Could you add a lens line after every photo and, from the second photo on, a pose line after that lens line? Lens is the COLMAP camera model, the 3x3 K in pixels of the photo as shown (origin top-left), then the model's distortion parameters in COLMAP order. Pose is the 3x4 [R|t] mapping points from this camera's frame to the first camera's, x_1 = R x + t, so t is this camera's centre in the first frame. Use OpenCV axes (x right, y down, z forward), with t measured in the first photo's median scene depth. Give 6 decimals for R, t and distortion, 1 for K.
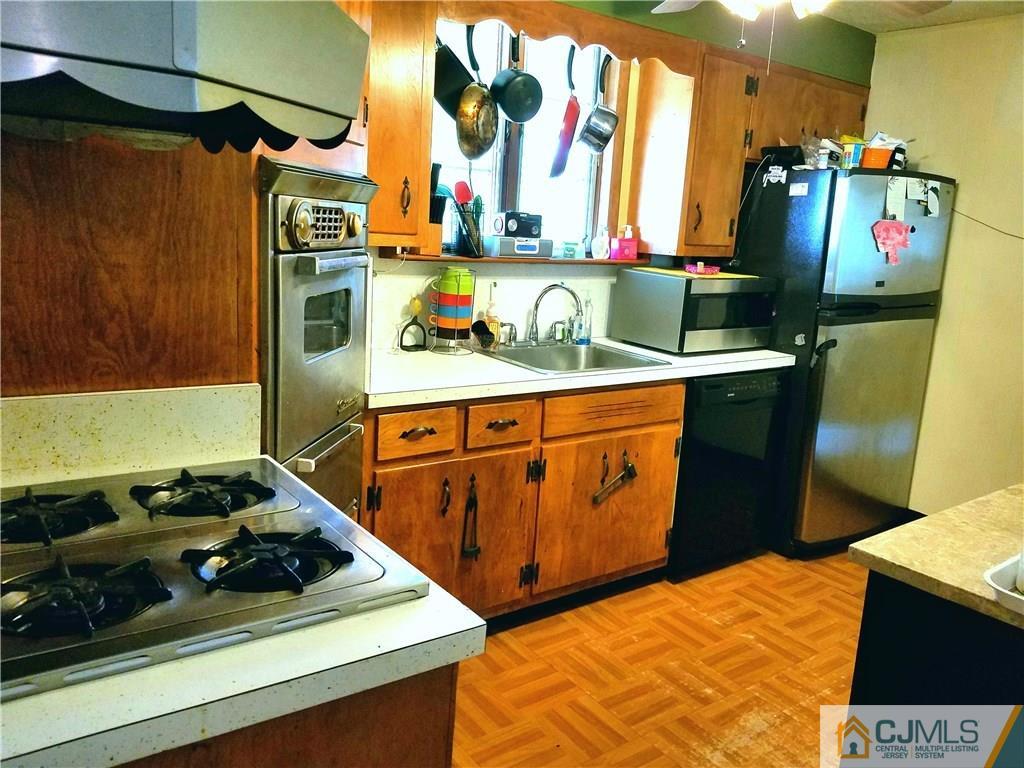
lens RADIAL K [[785.3, 0, 512.0], [0, 785.3, 384.0], [0, 0, 1]] dist [0.004475, -0.007776]
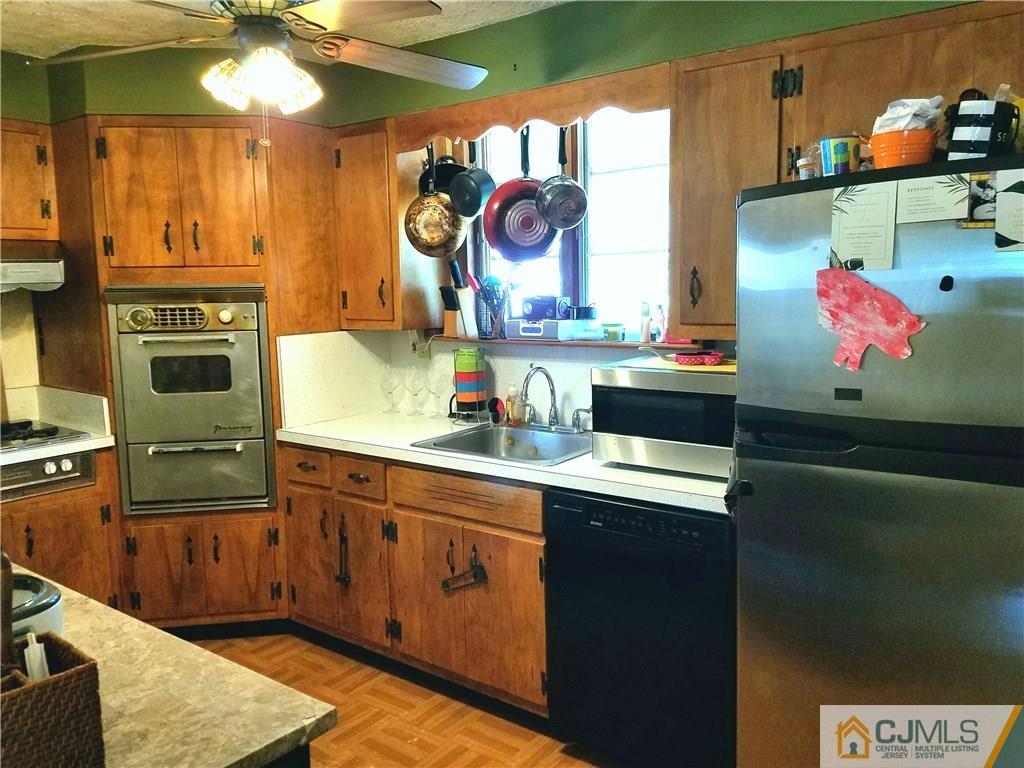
lens RADIAL K [[790.4, 0, 512.0], [0, 790.4, 384.0], [0, 0, 1]] dist [0.003154, 0.000525]
pose [[0.295585, 0.056174, -0.953663, 1.050515], [-0.164954, 0.986277, 0.006968, -0.119080], [0.940967, 0.155251, 0.300795, 0.749279]]
